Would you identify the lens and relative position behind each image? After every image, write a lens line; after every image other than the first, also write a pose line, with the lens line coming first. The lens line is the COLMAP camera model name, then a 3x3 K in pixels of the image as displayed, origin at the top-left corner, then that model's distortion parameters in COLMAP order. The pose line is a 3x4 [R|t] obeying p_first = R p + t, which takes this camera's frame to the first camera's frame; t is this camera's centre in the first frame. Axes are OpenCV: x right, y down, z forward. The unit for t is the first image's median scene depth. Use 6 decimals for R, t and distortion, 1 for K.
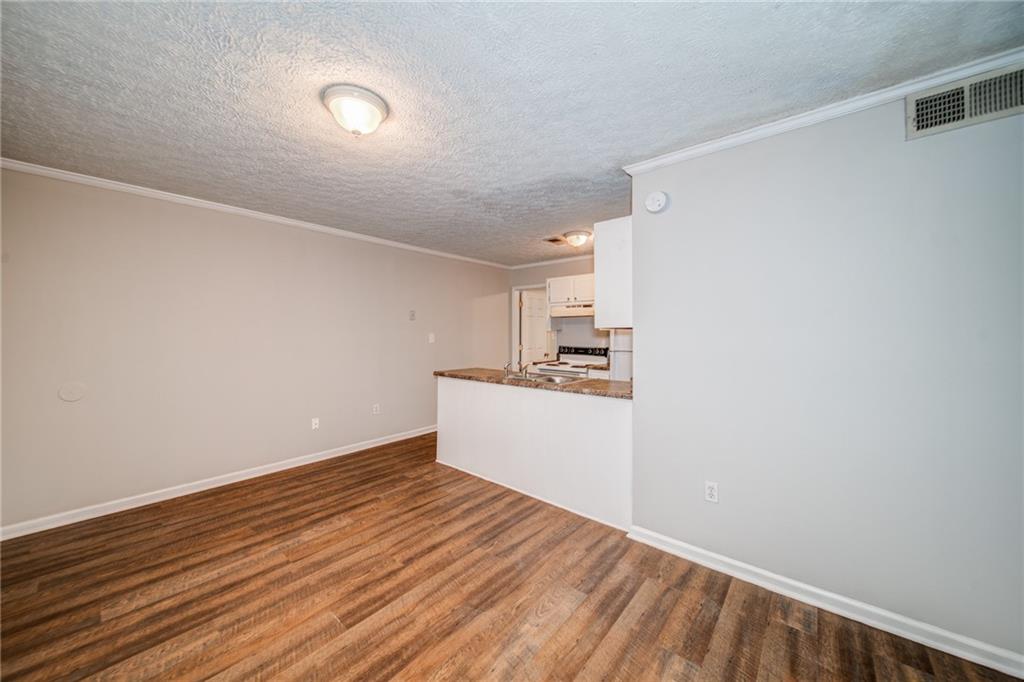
lens RADIAL K [[367.1, 0, 509.6], [0, 367.1, 330.5], [0, 0, 1]] dist [-0.001479, -0.000213]
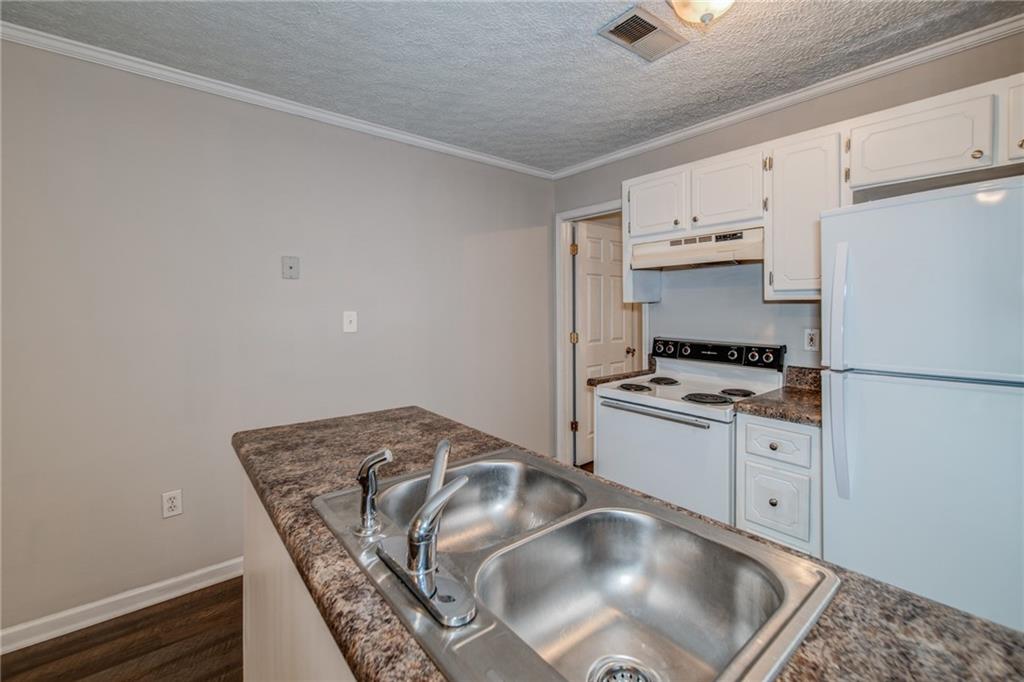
lens RADIAL K [[436.9, 0, 531.0], [0, 436.9, 309.2], [0, 0, 1]] dist [-0.002826, -0.000282]
pose [[0.987767, -0.004726, -0.155868, 0.155121], [0.006126, 0.999945, 0.008504, 0.005989], [0.155820, -0.009355, 0.987741, 1.003391]]
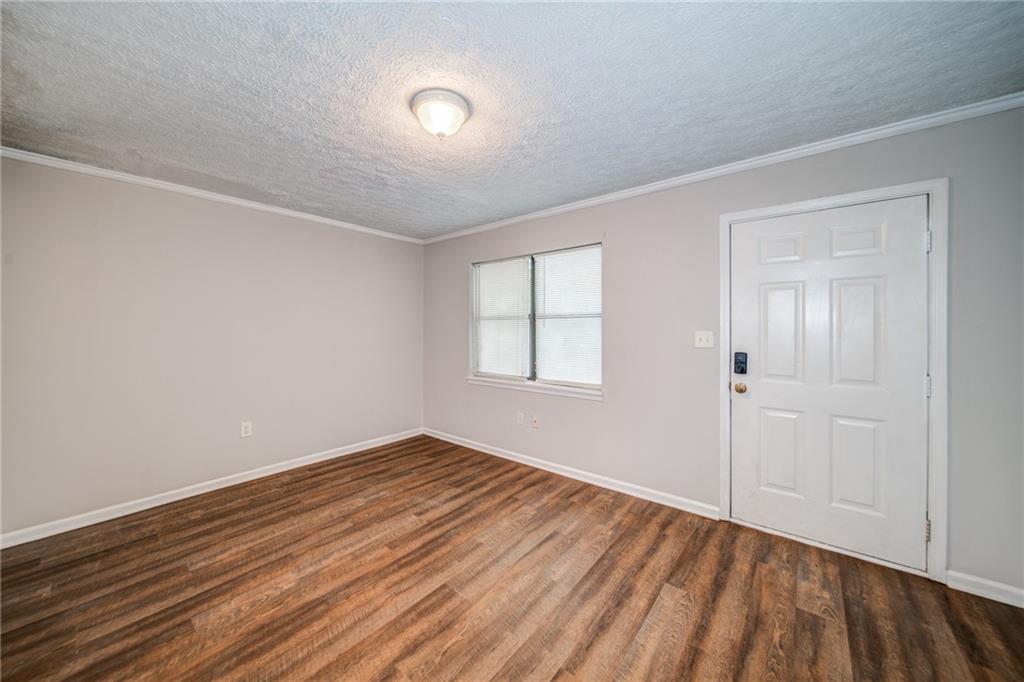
lens RADIAL K [[367.1, 0, 509.6], [0, 367.1, 330.5], [0, 0, 1]] dist [-0.001479, -0.000213]
pose [[-0.999888, 0.003054, -0.014630, -0.410284], [0.003051, 0.999995, 0.000215, 0.011325], [0.014631, 0.000171, -0.999893, 1.402876]]
